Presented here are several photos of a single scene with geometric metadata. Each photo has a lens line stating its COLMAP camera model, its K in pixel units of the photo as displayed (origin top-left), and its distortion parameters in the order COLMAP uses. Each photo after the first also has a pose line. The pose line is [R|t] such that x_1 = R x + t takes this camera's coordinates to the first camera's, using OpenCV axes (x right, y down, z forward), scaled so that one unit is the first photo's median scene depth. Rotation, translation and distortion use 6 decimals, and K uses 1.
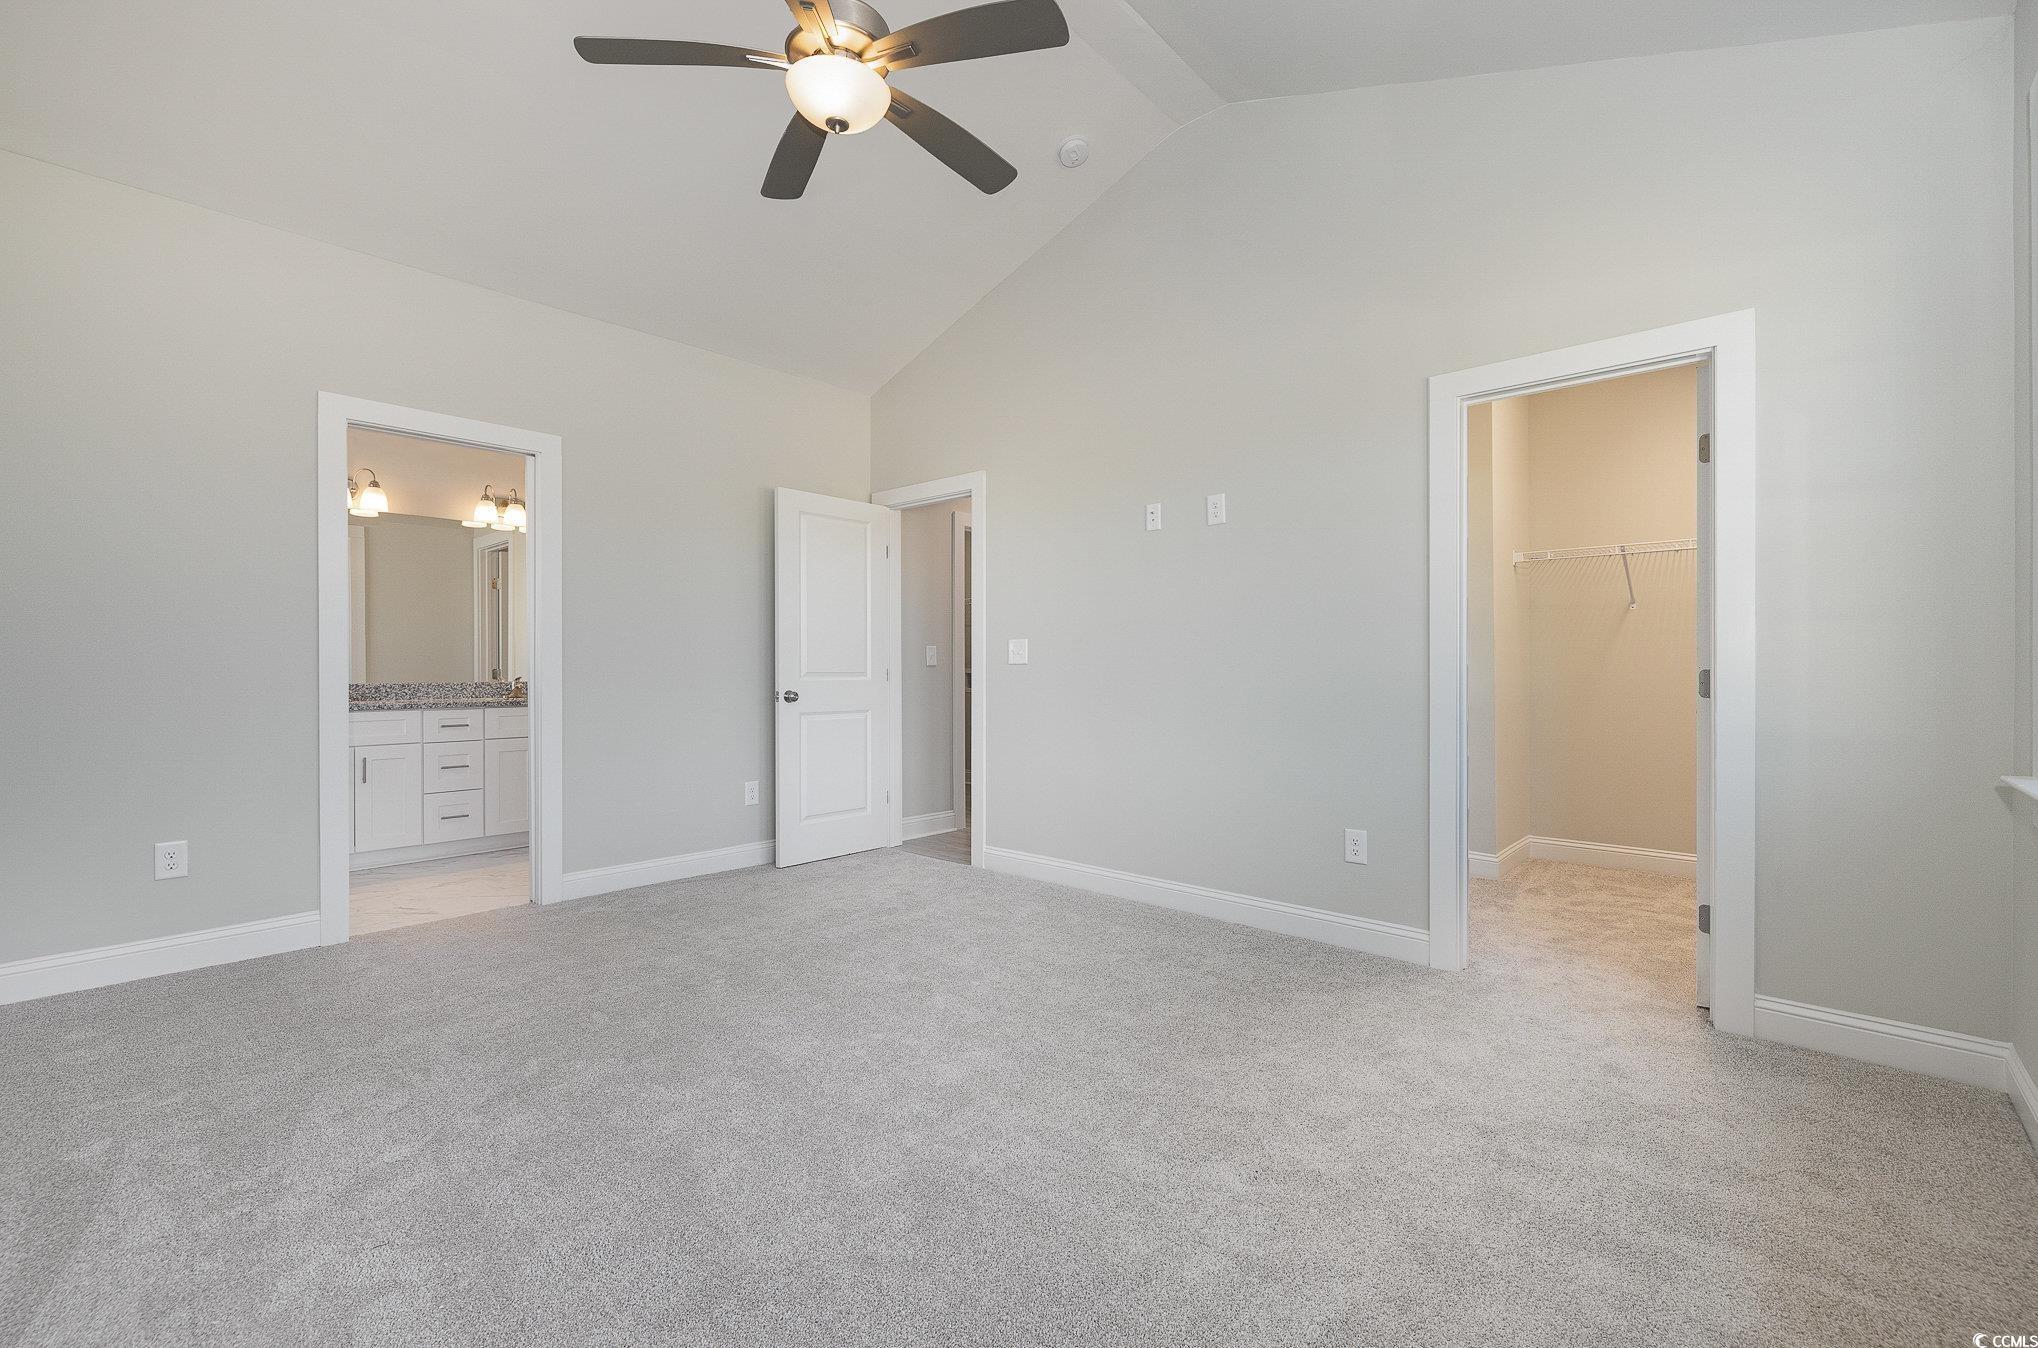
lens RADIAL K [[878.3, 0, 1019.7], [0, 878.3, 664.5], [0, 0, 1]] dist [-0.003006, -0.000061]
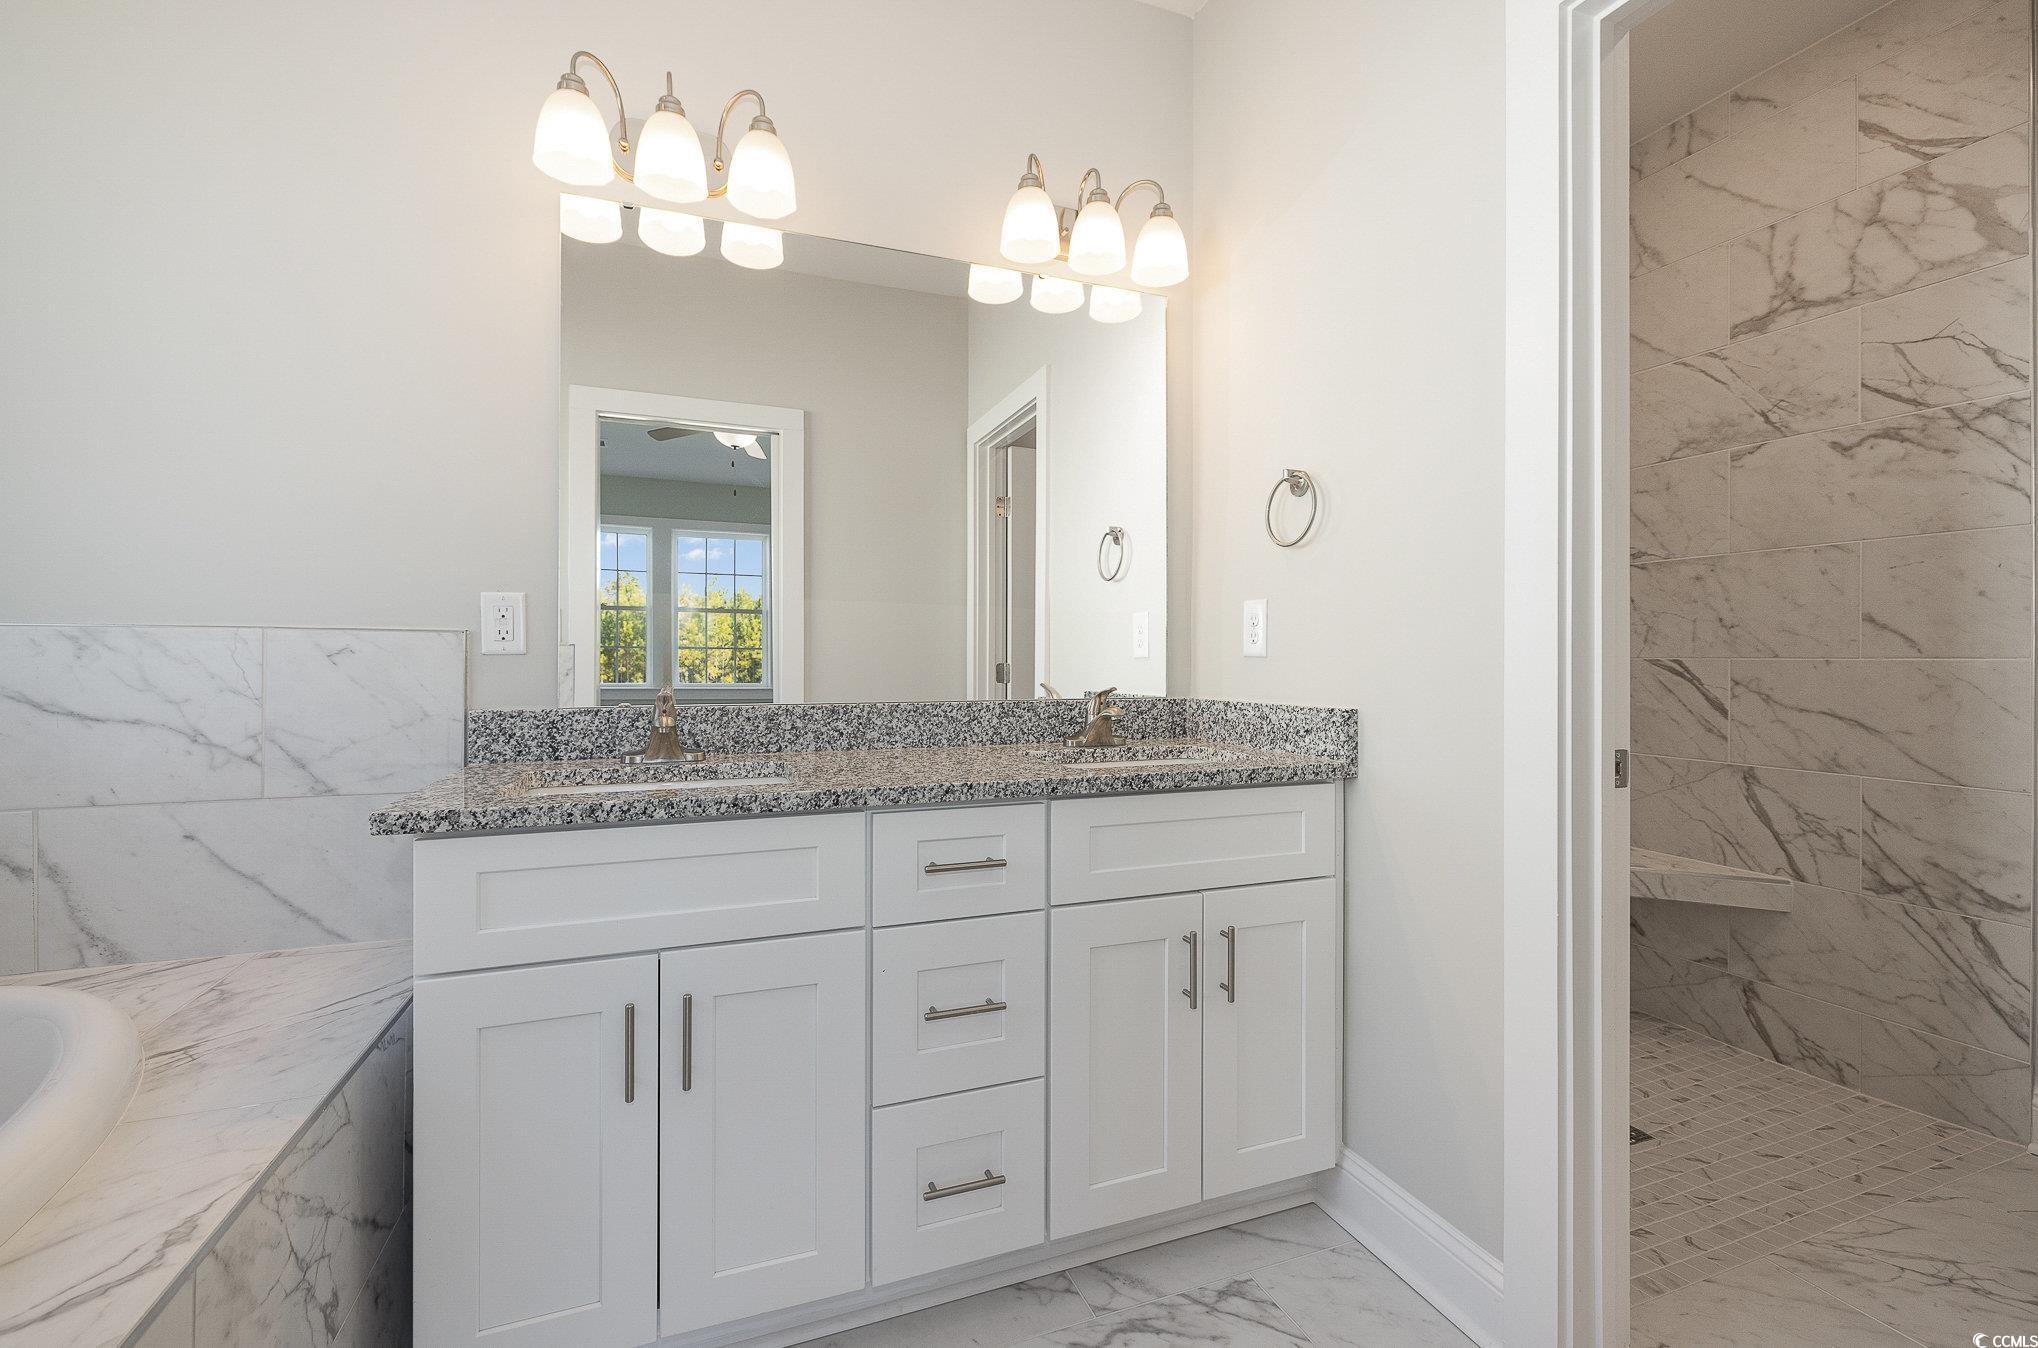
lens RADIAL K [[878.3, 0, 1013.4], [0, 878.3, 660.4], [0, 0, 1]] dist [-0.003006, -0.000061]
pose [[0.894351, 0.003792, -0.447350, -0.497282], [-0.004786, 0.999988, -0.001093, 0.003247], [0.447340, 0.003118, 0.894358, 0.743090]]
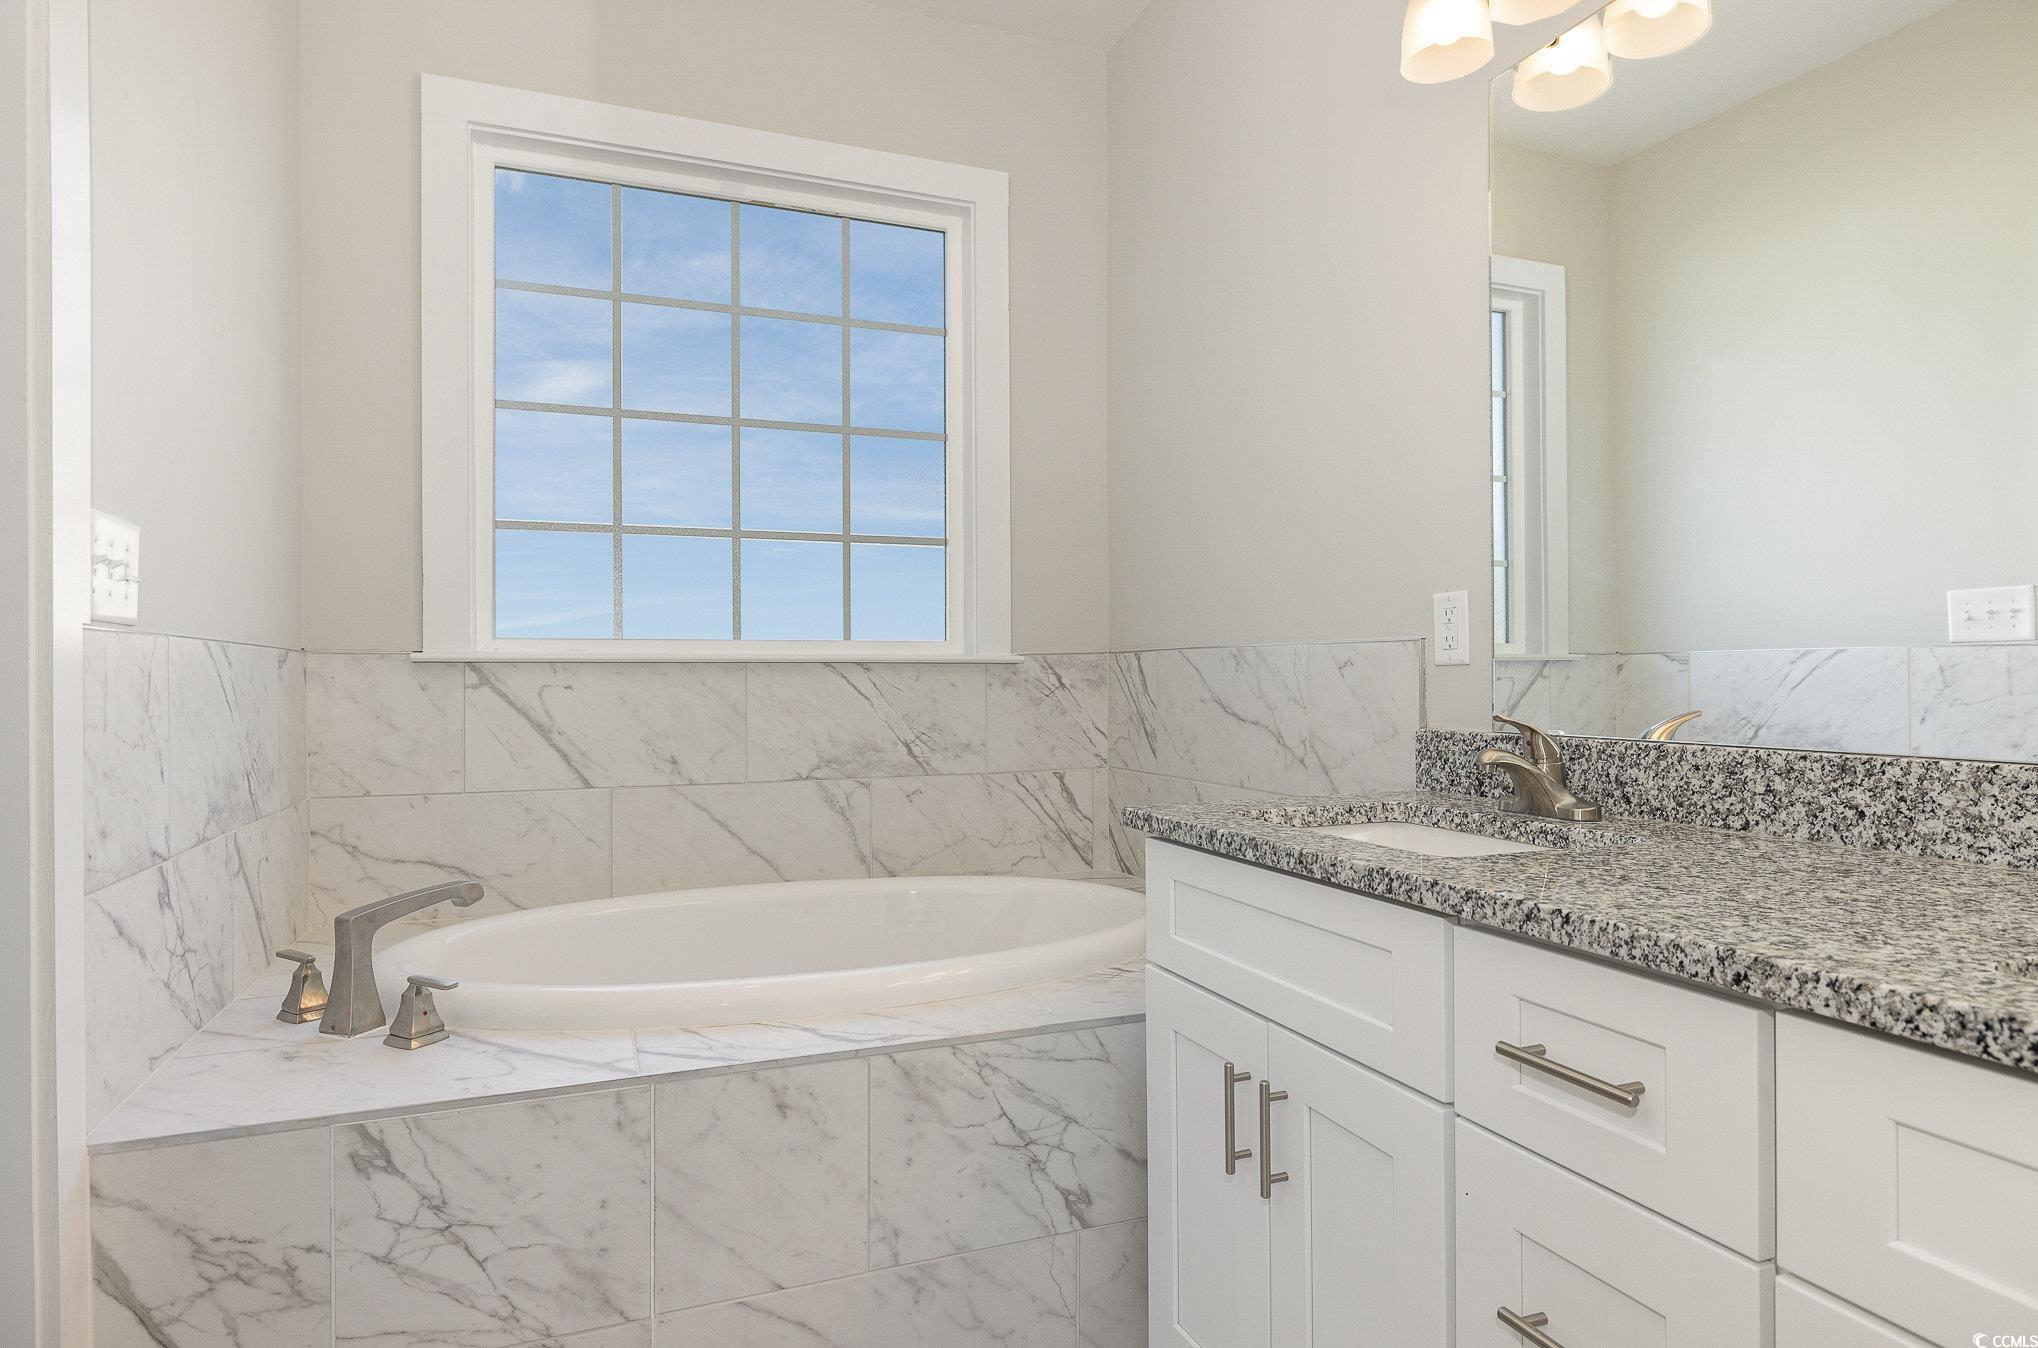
lens RADIAL K [[1148.4, 0, 1017.3], [0, 1148.4, 673.6], [0, 0, 1]] dist [0.000280, -0.000979]
pose [[-0.452924, 0.005866, -0.891530, -0.427265], [0.005512, 0.999978, 0.003779, 0.002231], [0.891532, -0.003202, -0.452946, 0.995170]]
